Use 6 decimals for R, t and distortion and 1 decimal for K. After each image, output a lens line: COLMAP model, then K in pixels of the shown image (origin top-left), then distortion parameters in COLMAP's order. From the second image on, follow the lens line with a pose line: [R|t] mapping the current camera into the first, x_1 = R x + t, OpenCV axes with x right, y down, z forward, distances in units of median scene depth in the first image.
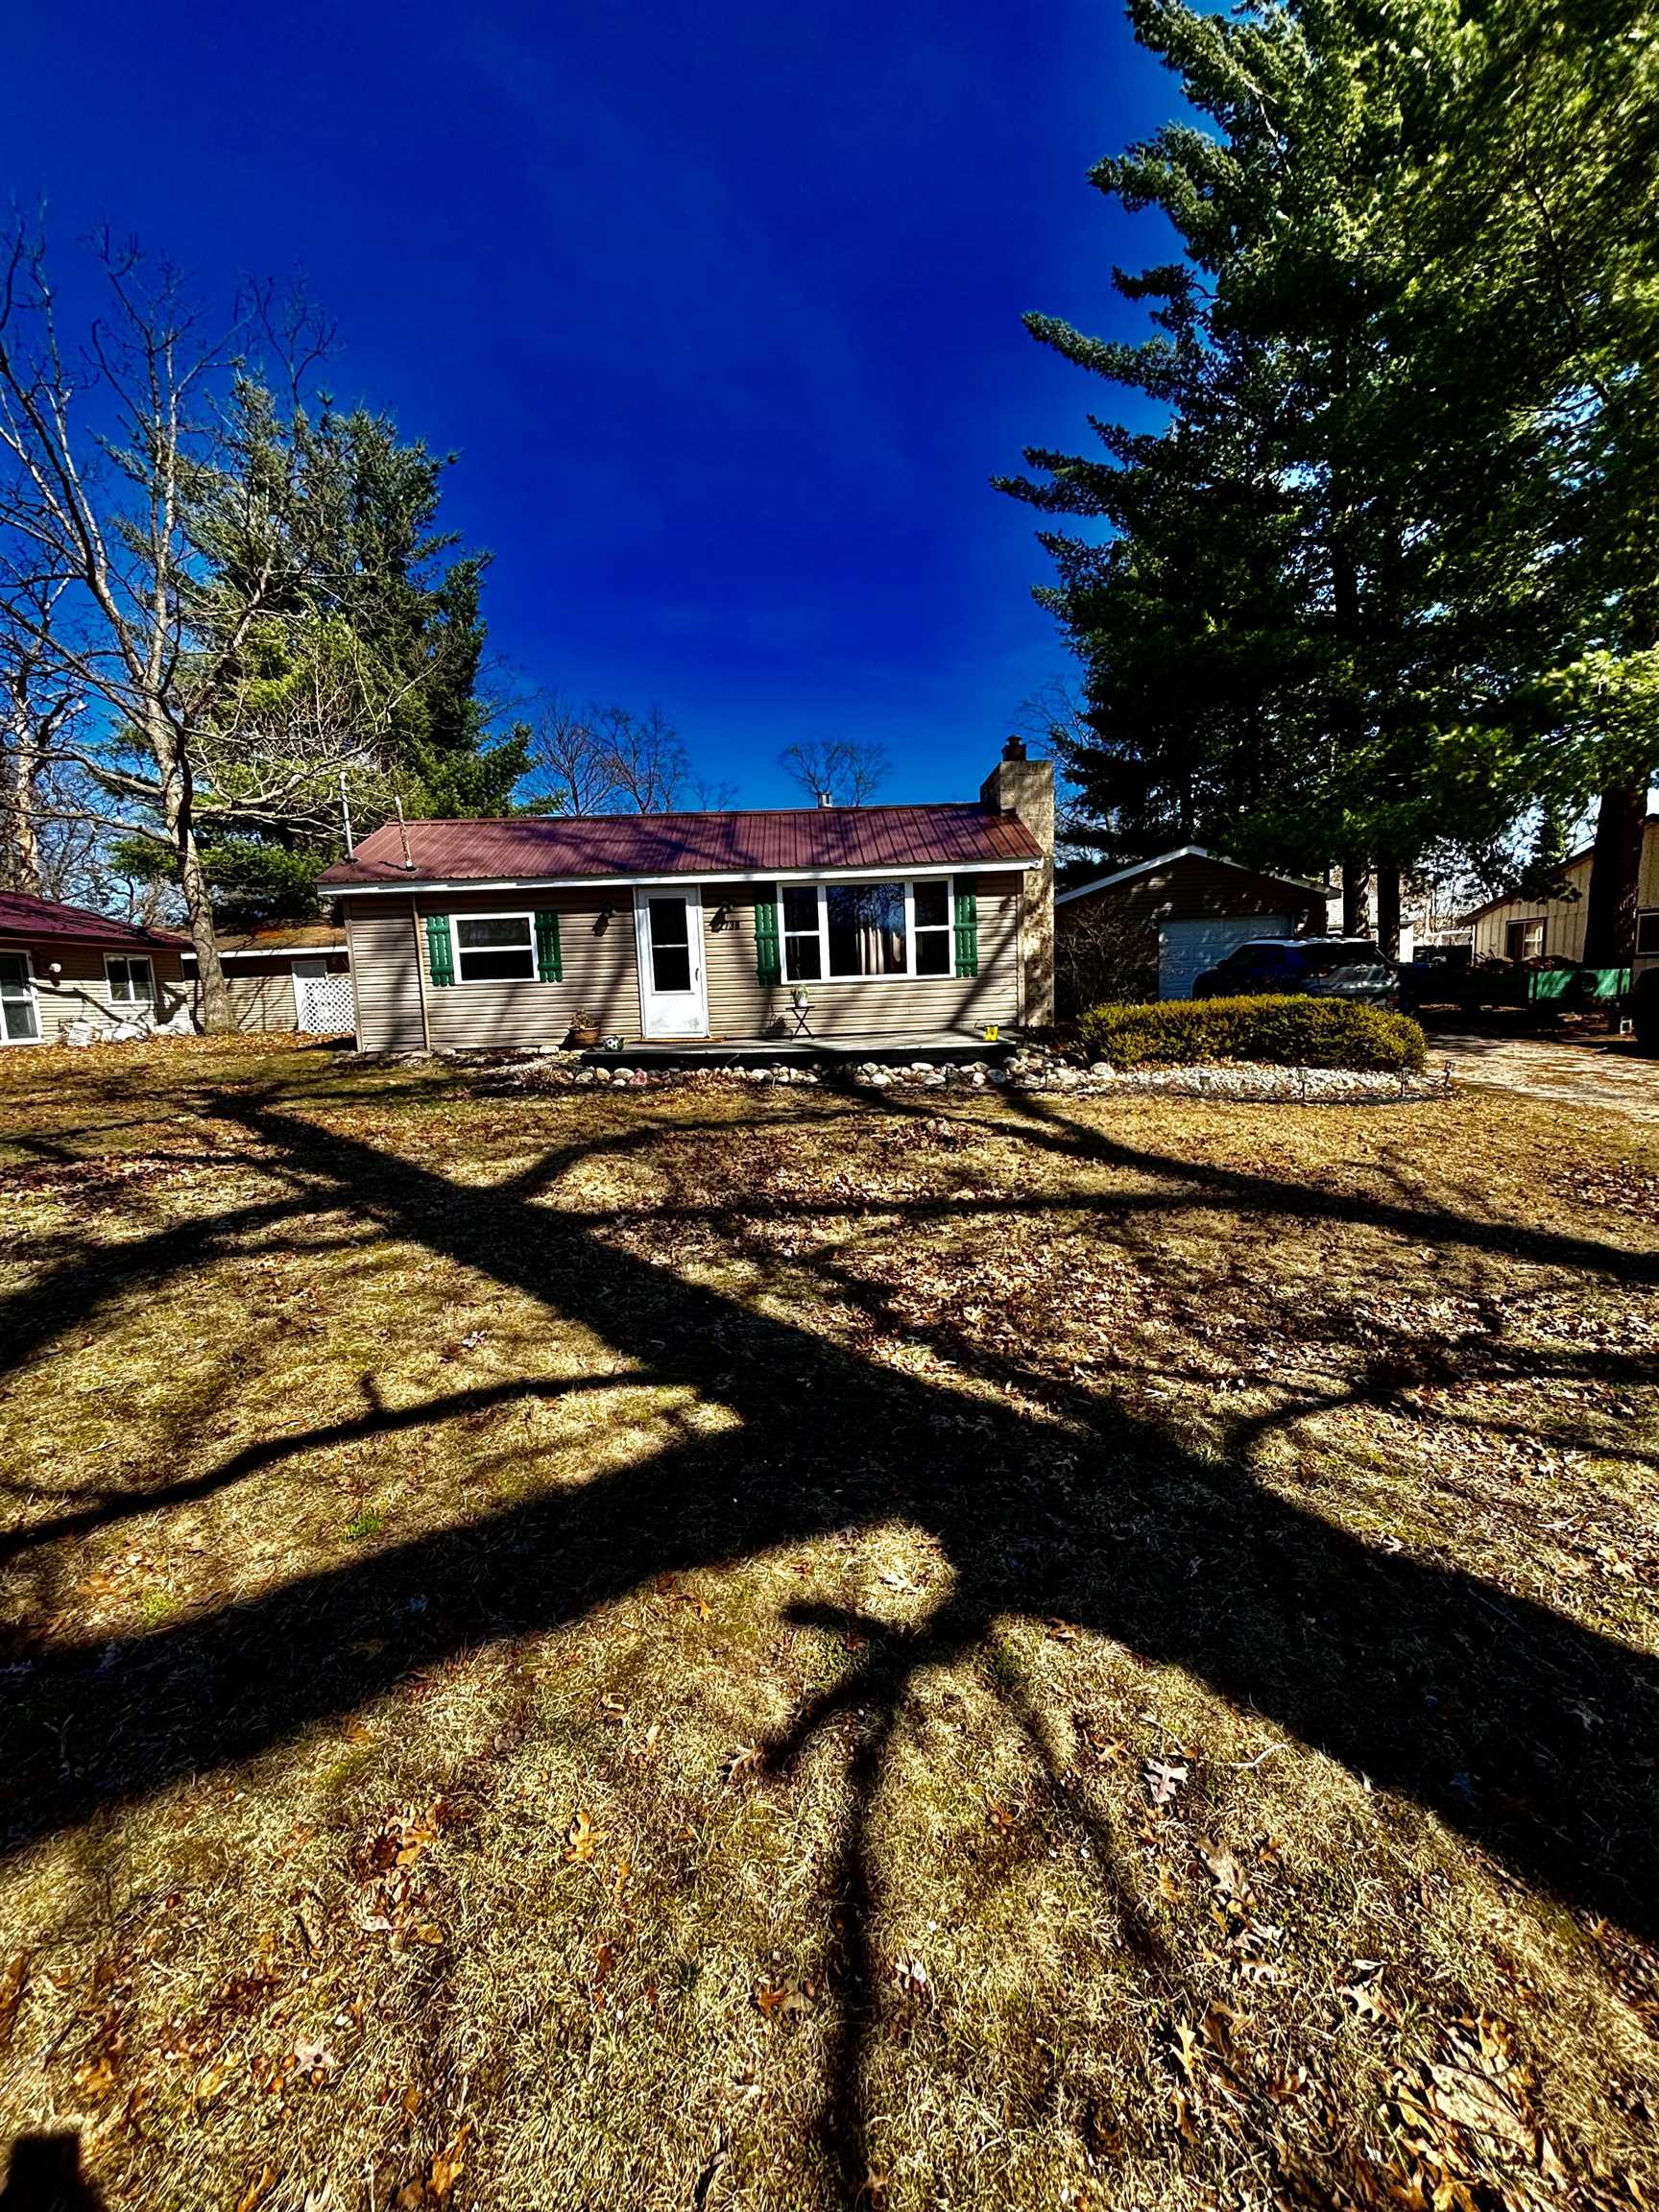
lens RADIAL K [[884.3, 0, 848.0], [0, 884.3, 1088.2], [0, 0, 1]] dist [0.002127, -0.000142]
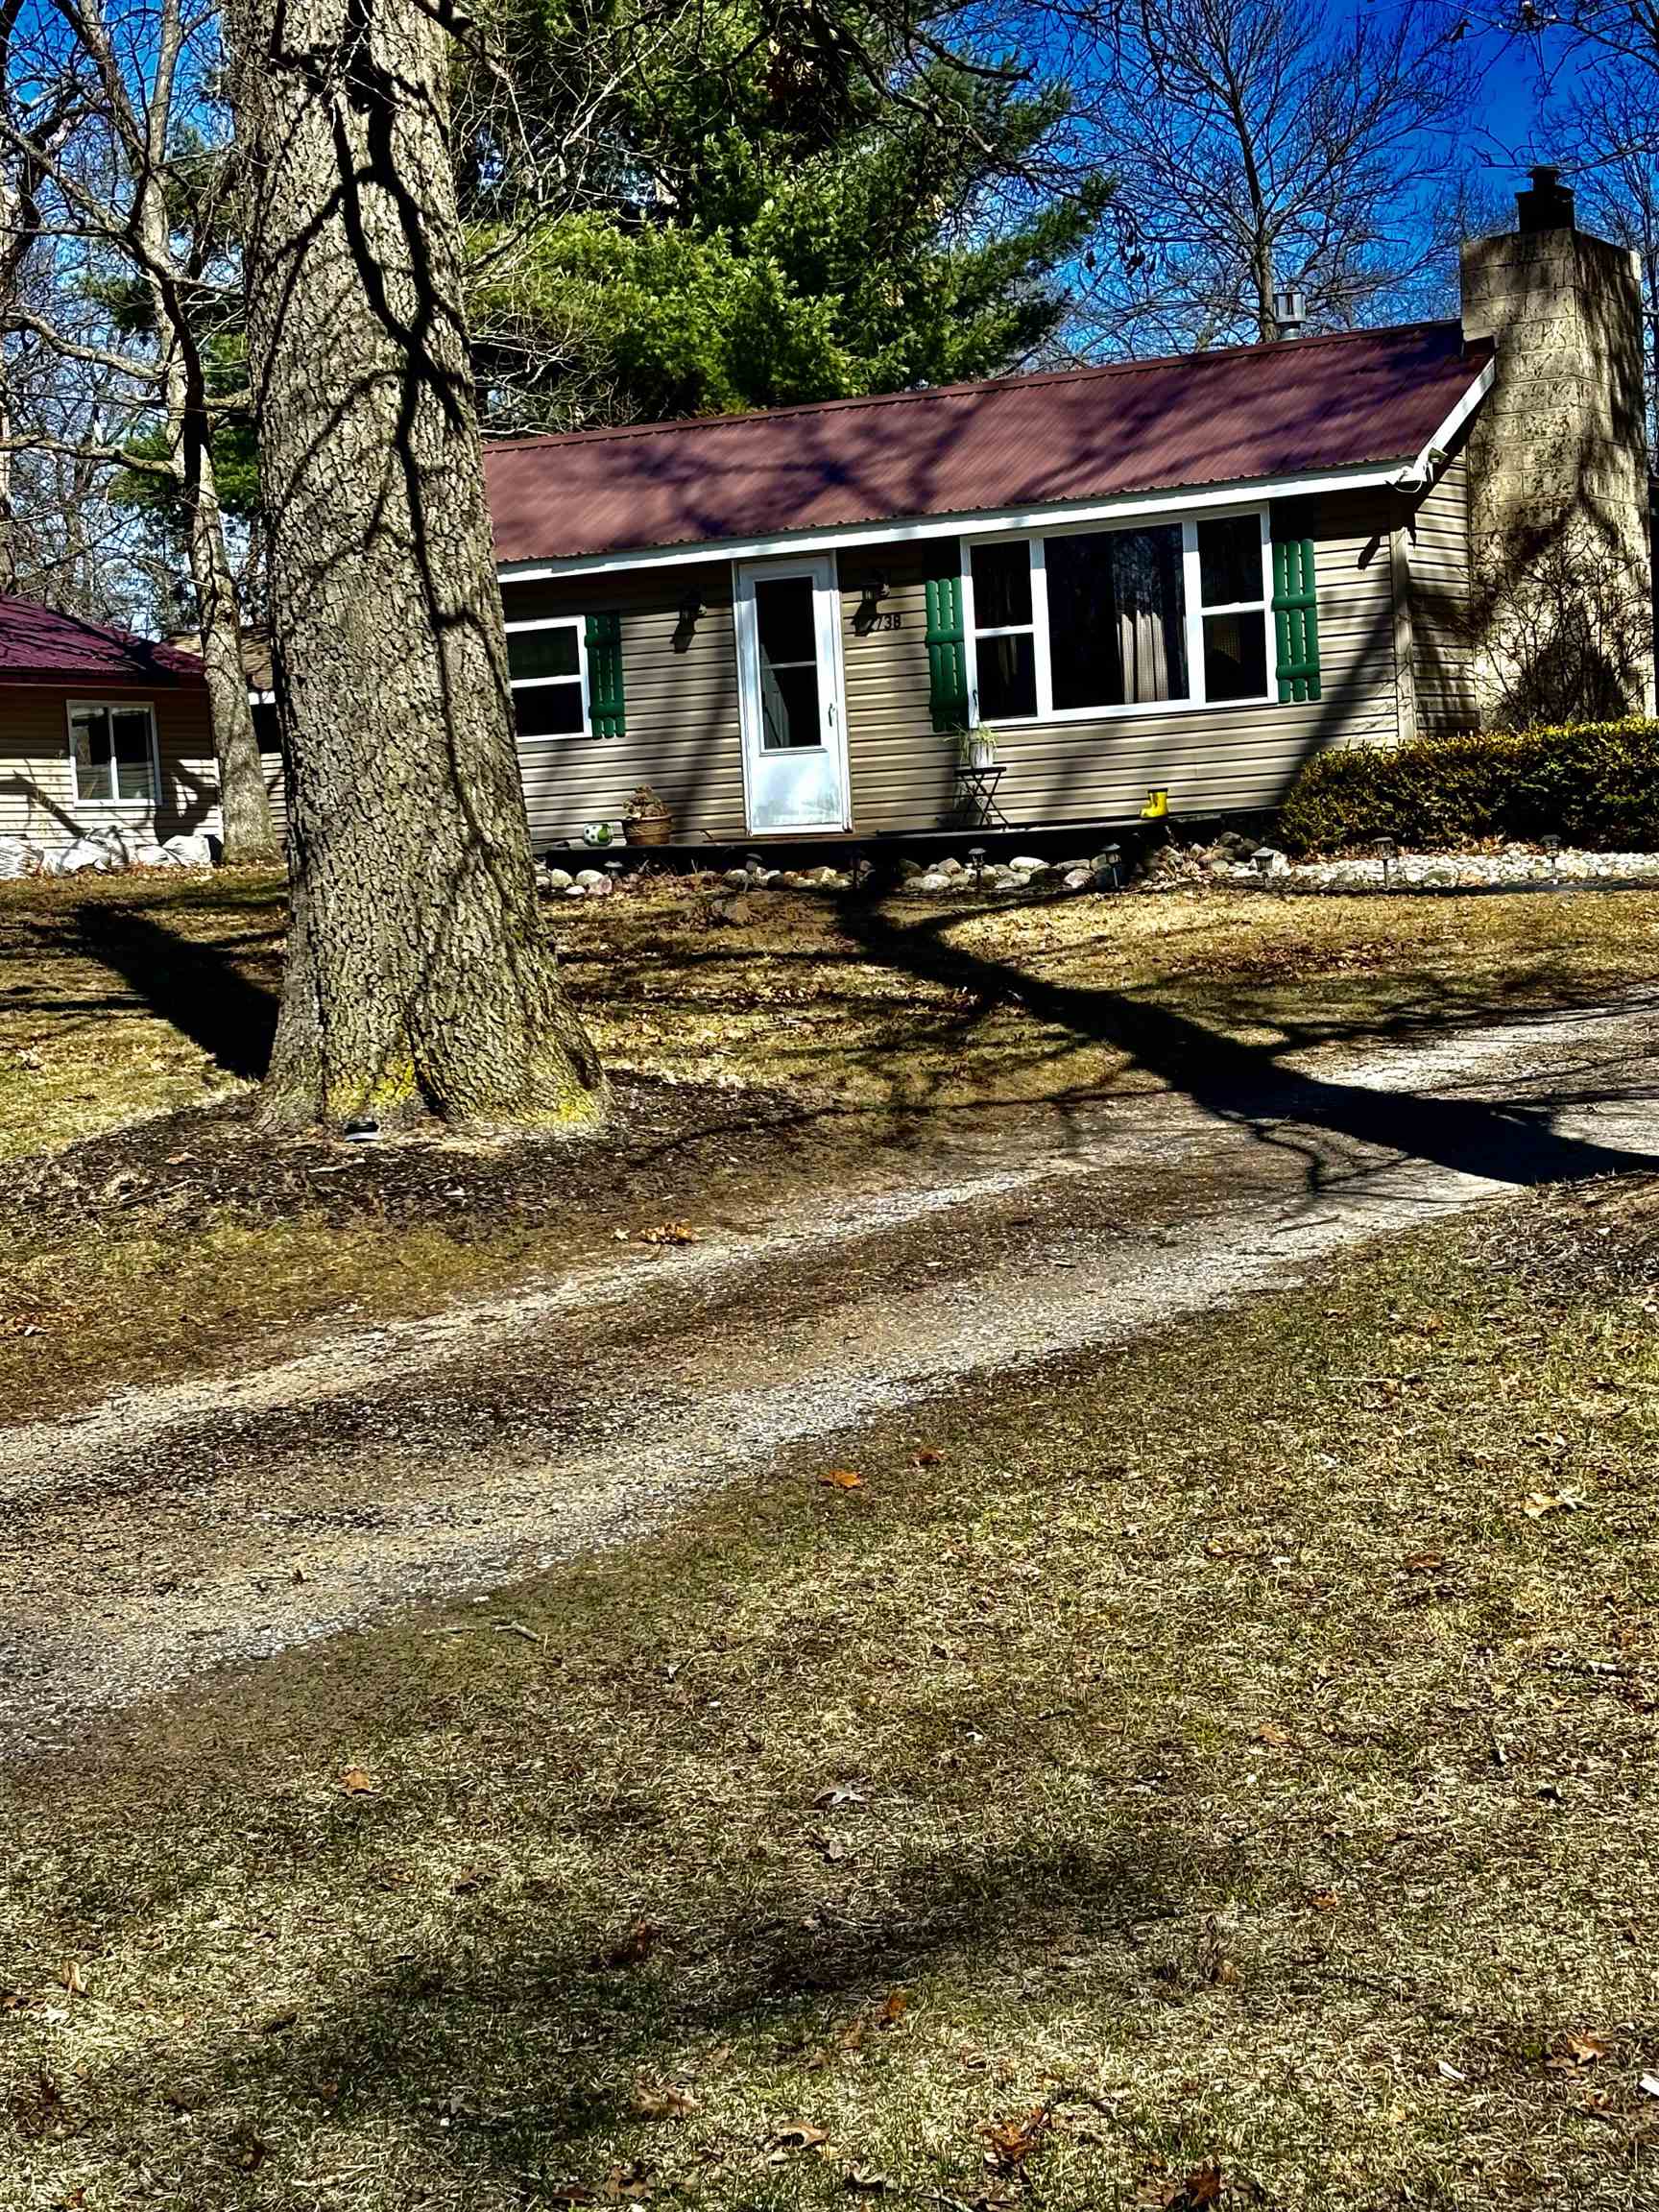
lens RADIAL K [[3803.0, 0, 826.2], [0, 3803.0, 1108.0], [0, 0, 1]] dist [0.020190, 0.000000]
pose [[0.858736, 0.017395, -0.512122, 1.030641], [-0.024408, 0.999678, -0.006971, 0.129831], [0.511836, 0.018486, 0.858884, -1.010176]]
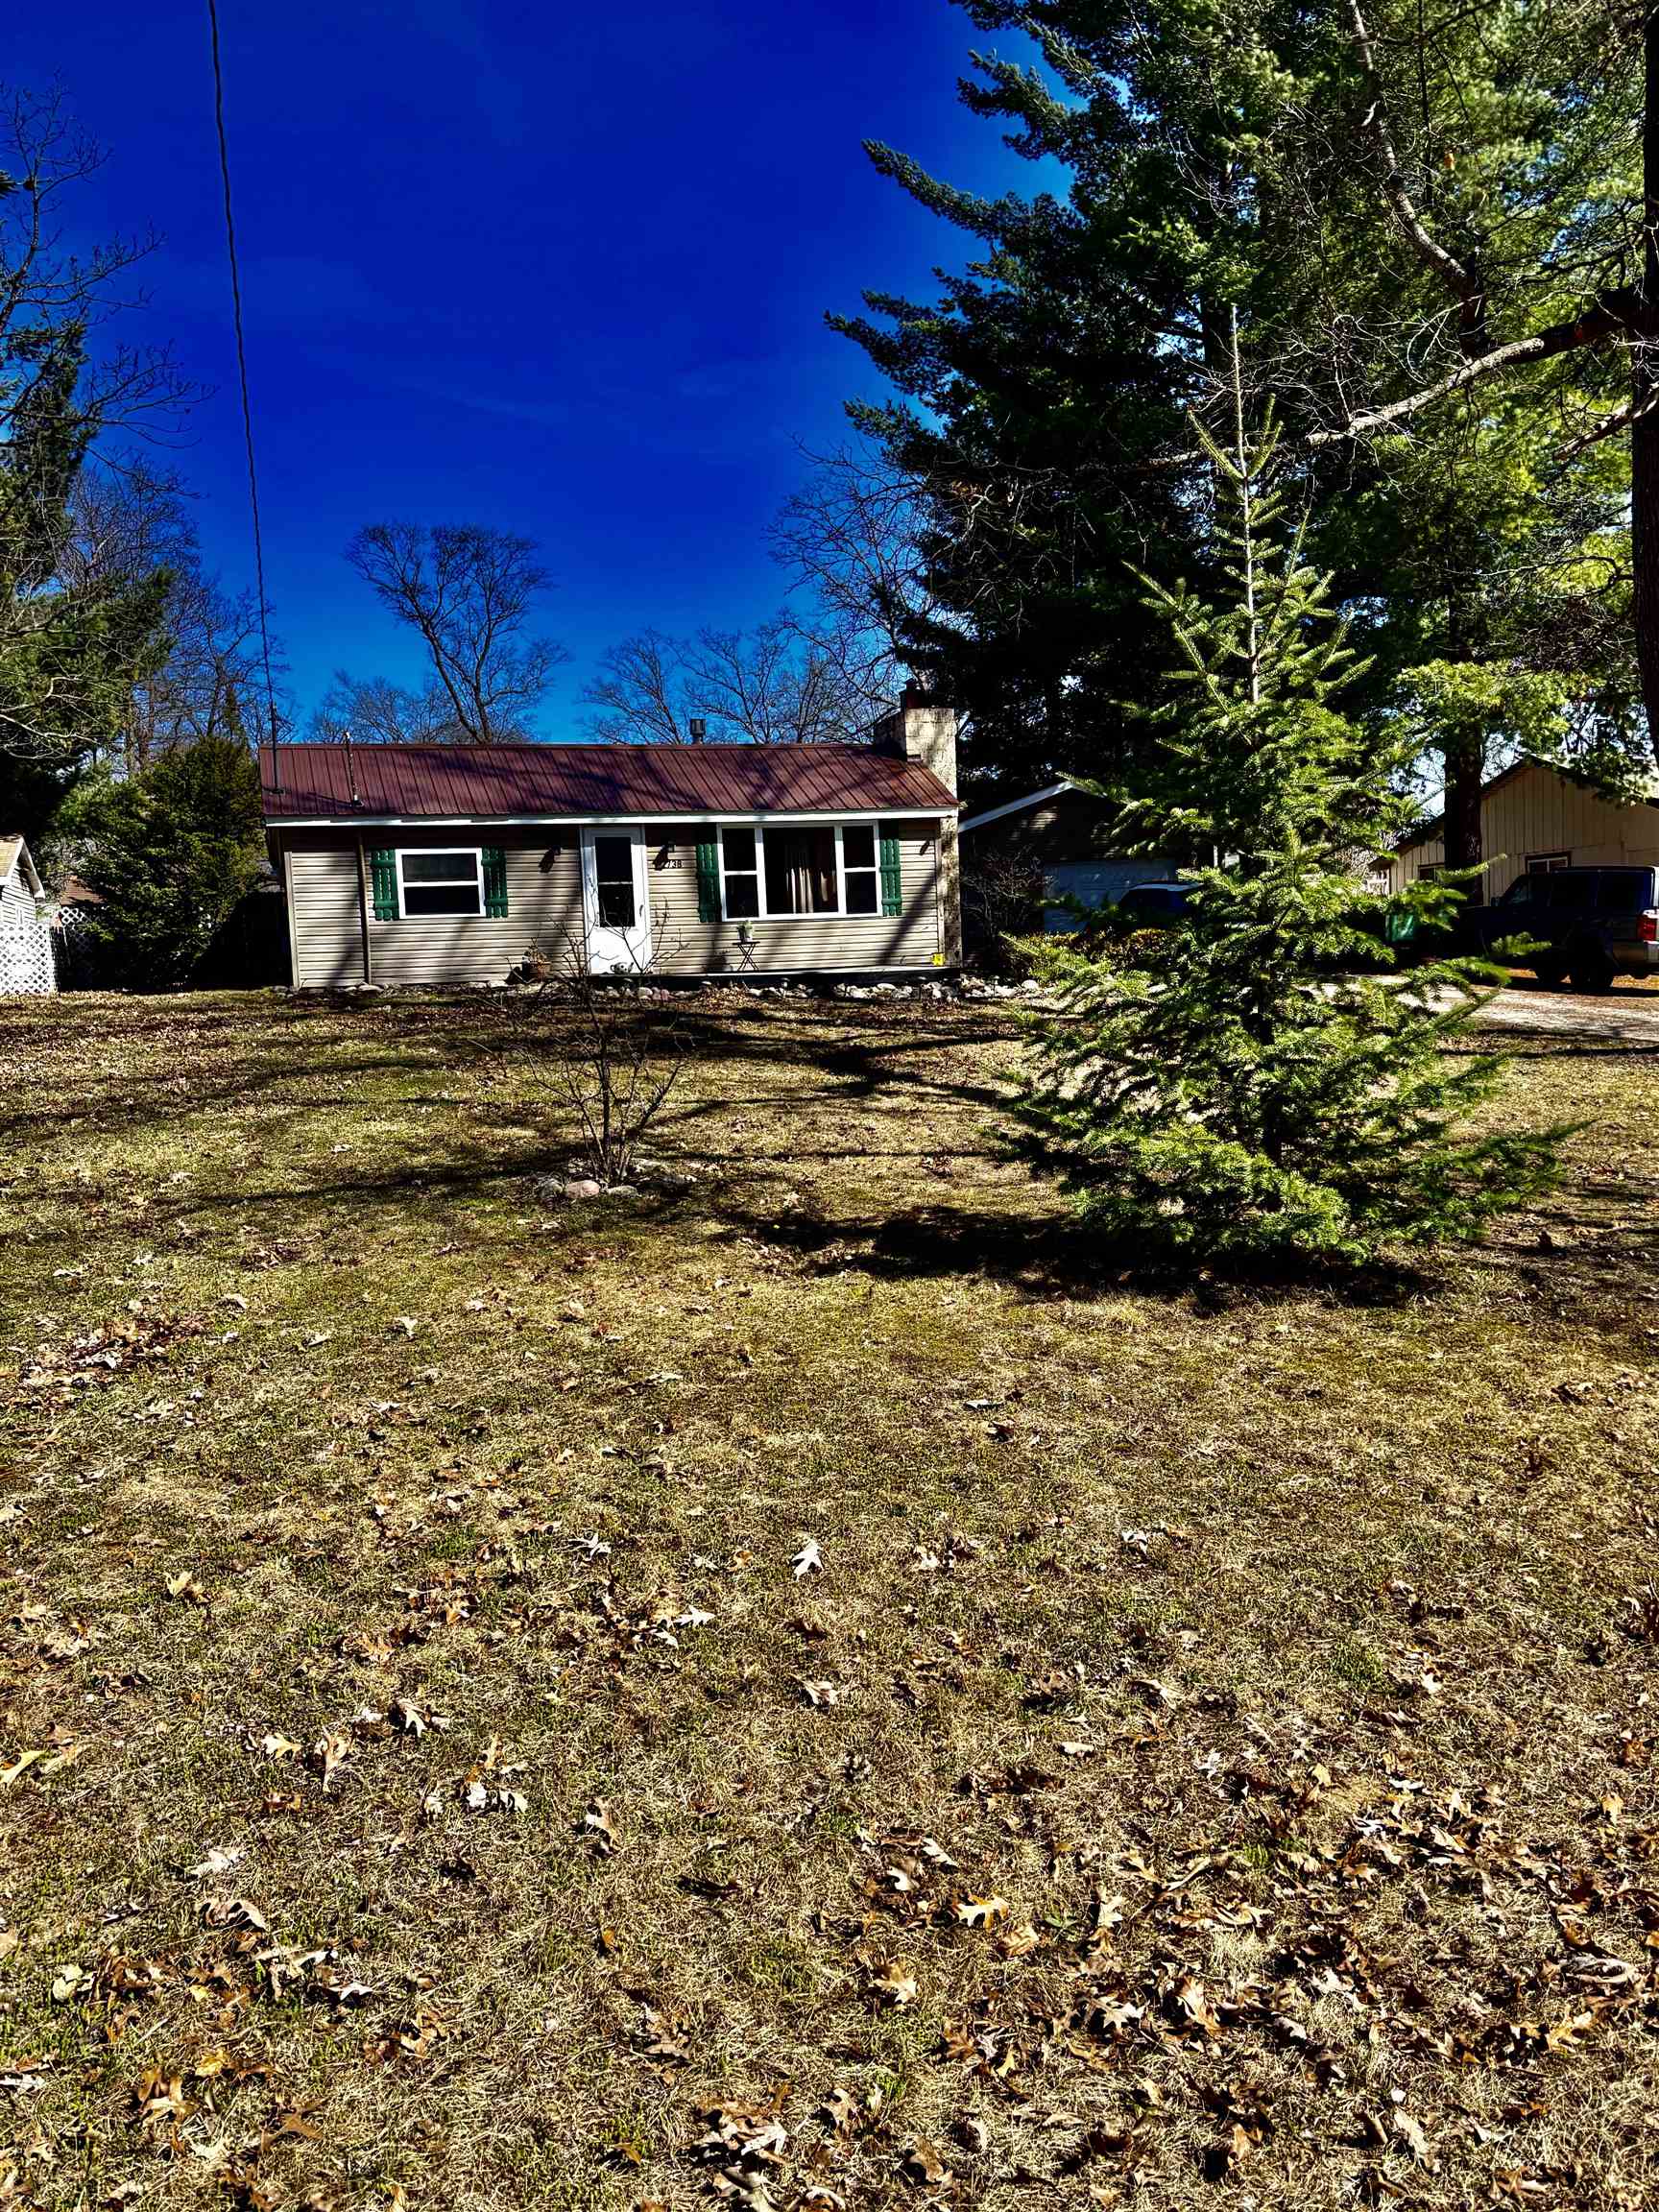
lens RADIAL K [[1790.7, 0, 833.3], [0, 1790.7, 1103.4], [0, 0, 1]] dist [0.013238, 0.004840]
pose [[0.969067, -0.018272, 0.246119, -0.470788], [0.029502, 0.998681, -0.042019, 0.188663], [-0.245026, 0.047980, 0.968328, -1.058166]]
